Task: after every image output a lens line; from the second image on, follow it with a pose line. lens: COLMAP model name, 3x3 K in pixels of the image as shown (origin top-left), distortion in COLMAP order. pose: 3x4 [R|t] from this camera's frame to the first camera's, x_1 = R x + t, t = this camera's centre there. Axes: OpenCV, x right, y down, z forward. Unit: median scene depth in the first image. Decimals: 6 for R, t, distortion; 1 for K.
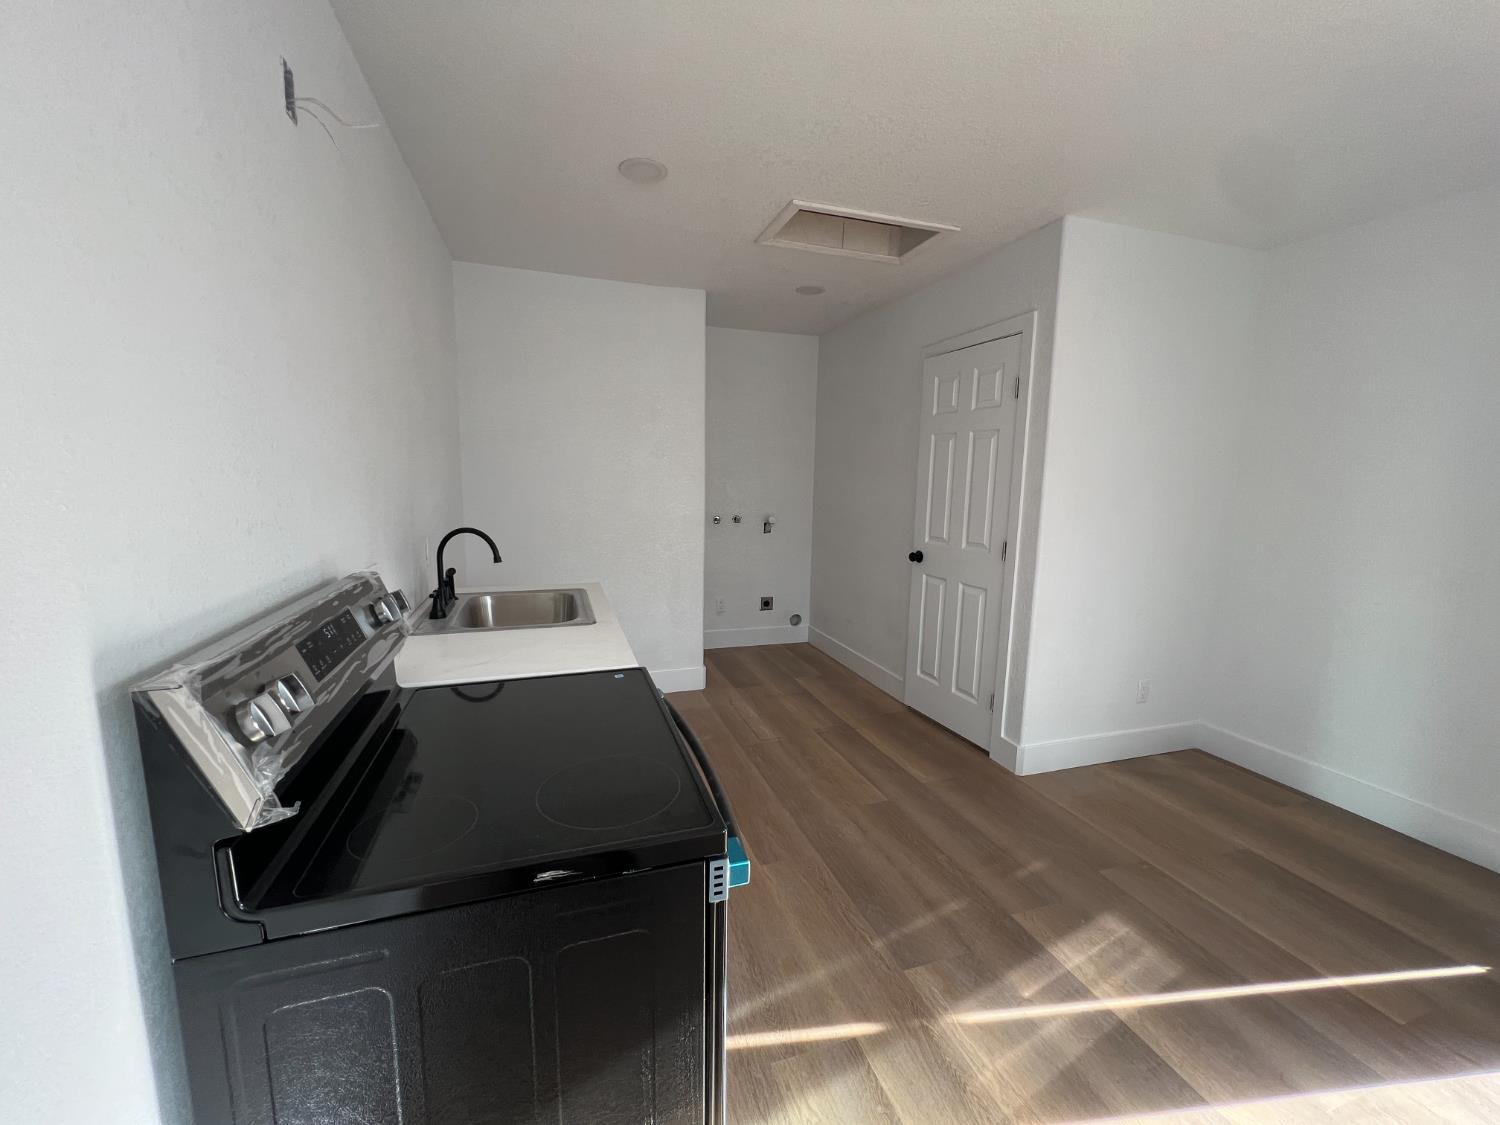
lens RADIAL K [[603.1, 0, 756.8], [0, 603.1, 563.6], [0, 0, 1]] dist [0.009126, -0.000460]
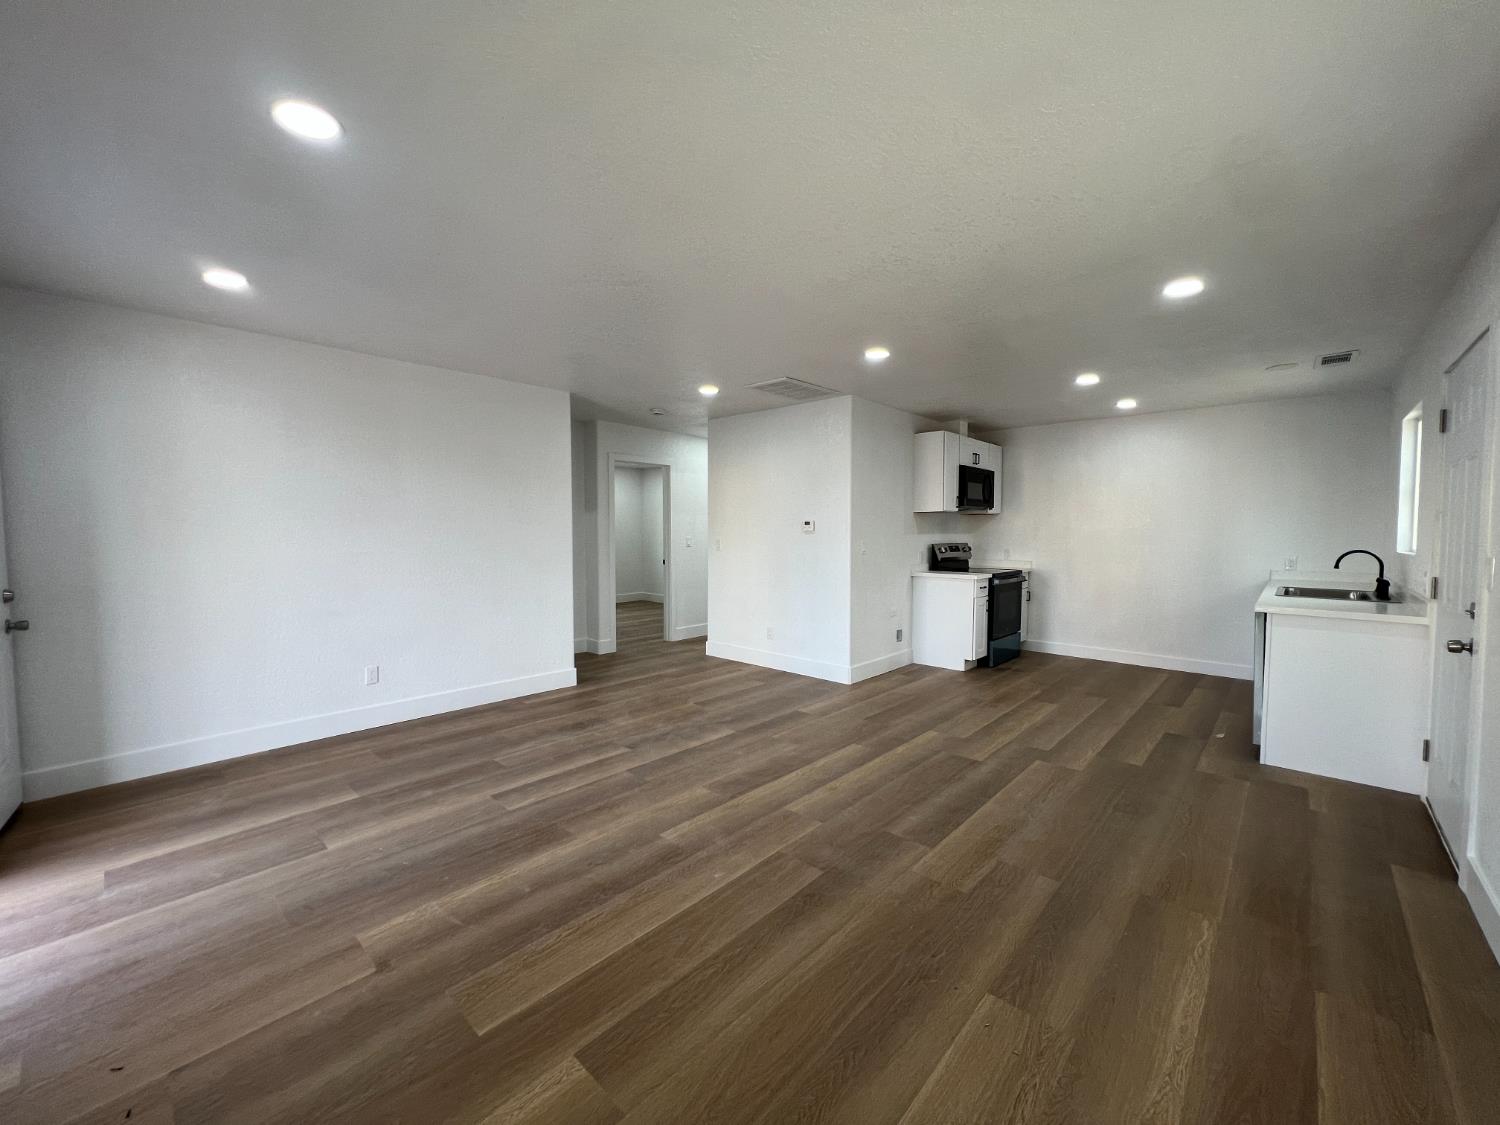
lens RADIAL K [[603.0, 0, 748.1], [0, 603.0, 560.9], [0, 0, 1]] dist [0.000706, 0.000645]
pose [[-0.463708, -0.061763, 0.883833, -1.395768], [0.114440, 0.985035, 0.128877, -0.532997], [-0.878566, 0.160907, -0.449701, 3.841441]]
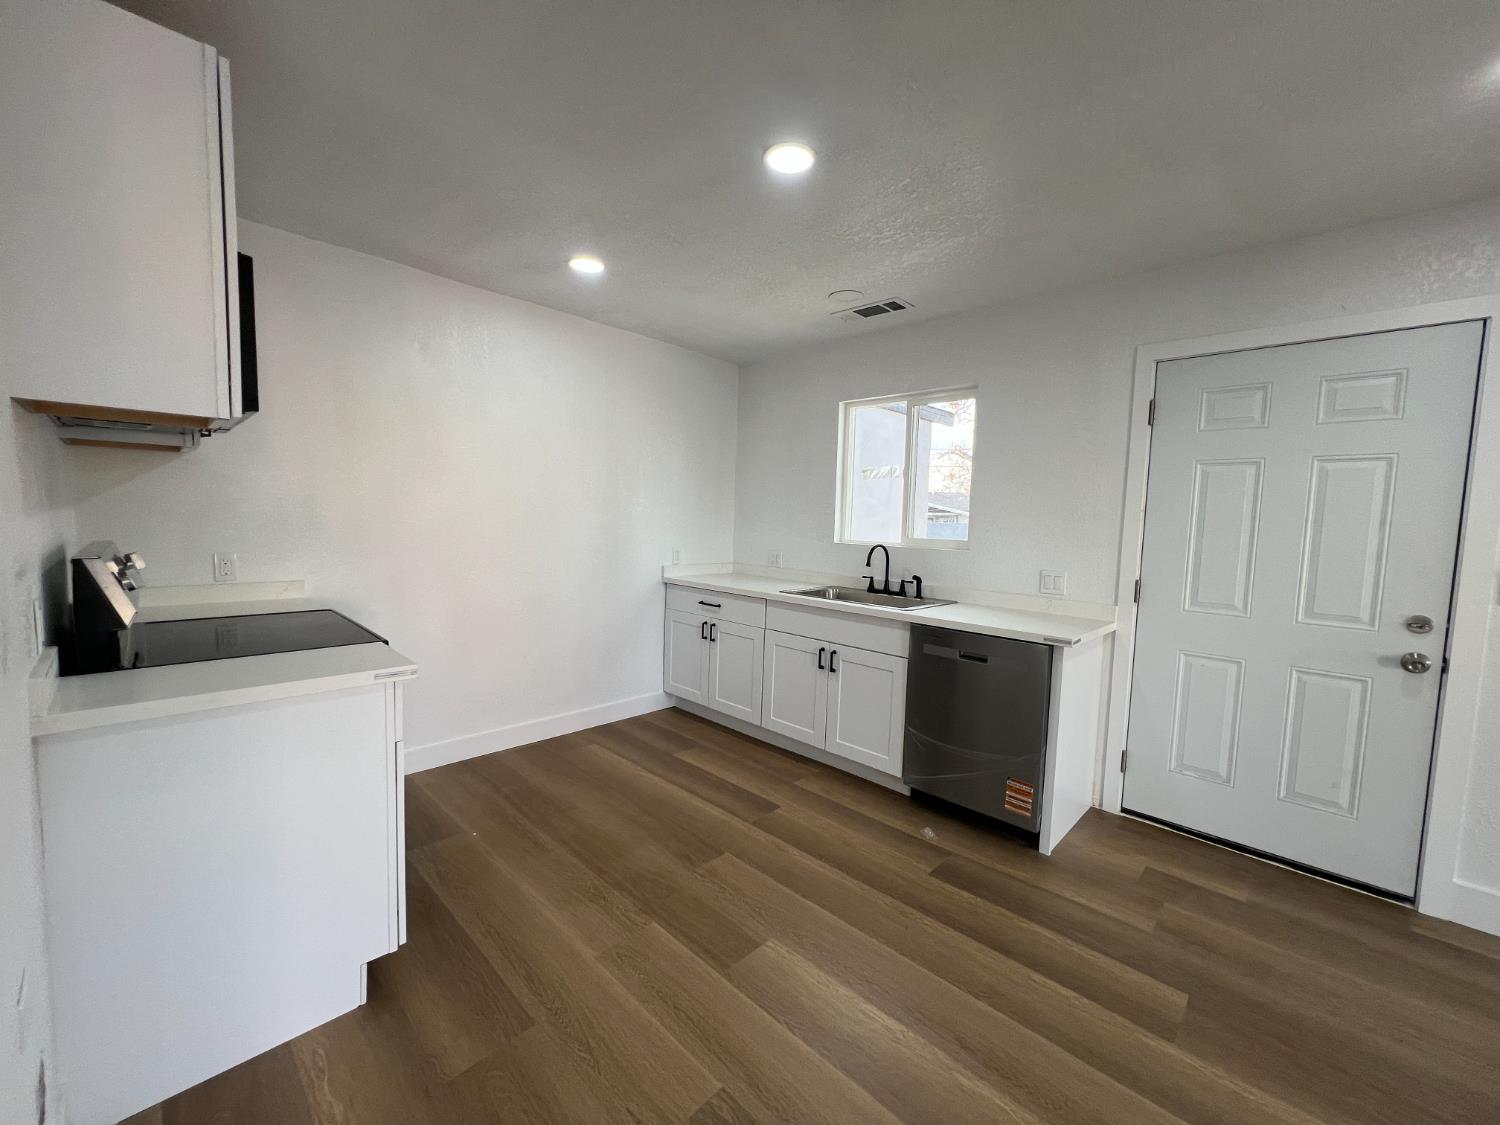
lens RADIAL K [[603.0, 0, 740.1], [0, 603.0, 559.6], [0, 0, 1]] dist [0.000706, 0.000645]
pose [[-0.898856, -0.013815, -0.438025, 0.627091], [-0.107072, 0.976135, 0.188934, -0.313304], [0.424962, 0.216725, -0.878884, 2.479370]]
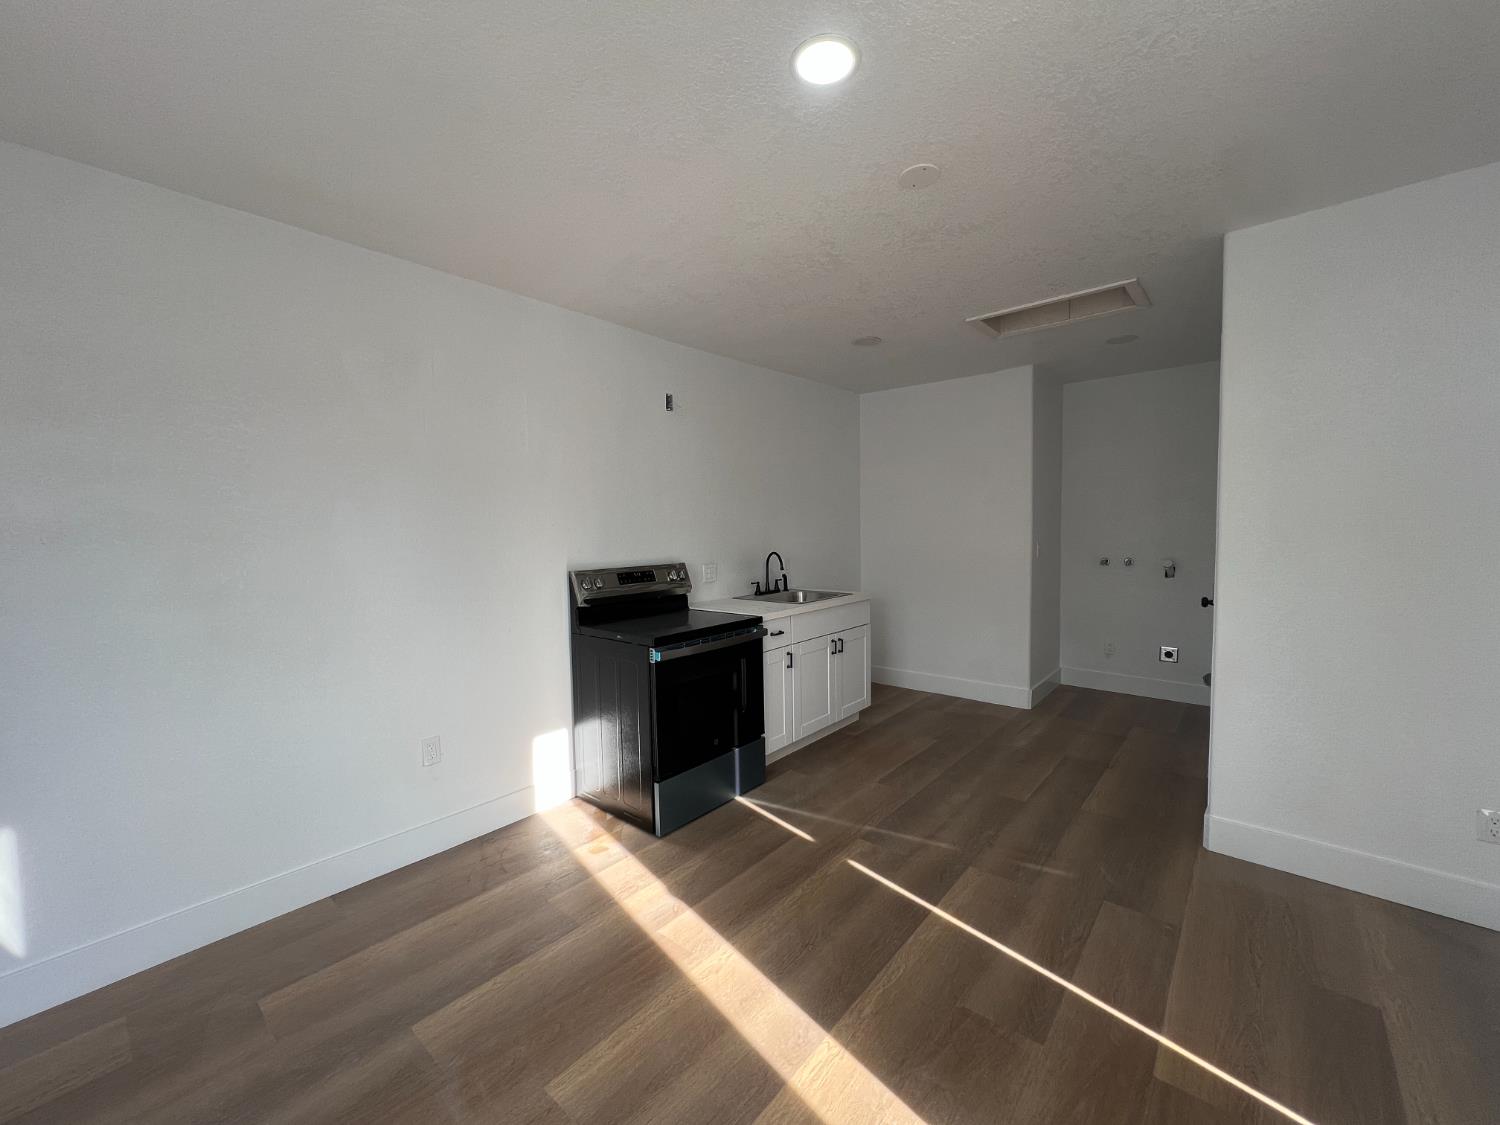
lens RADIAL K [[603.1, 0, 747.1], [0, 603.1, 565.1], [0, 0, 1]] dist [0.009126, -0.000460]
pose [[0.500726, 0.026981, -0.865185, 1.265163], [-0.097771, 0.994881, -0.025559, 0.045839], [0.860067, 0.097388, 0.500800, -0.068371]]
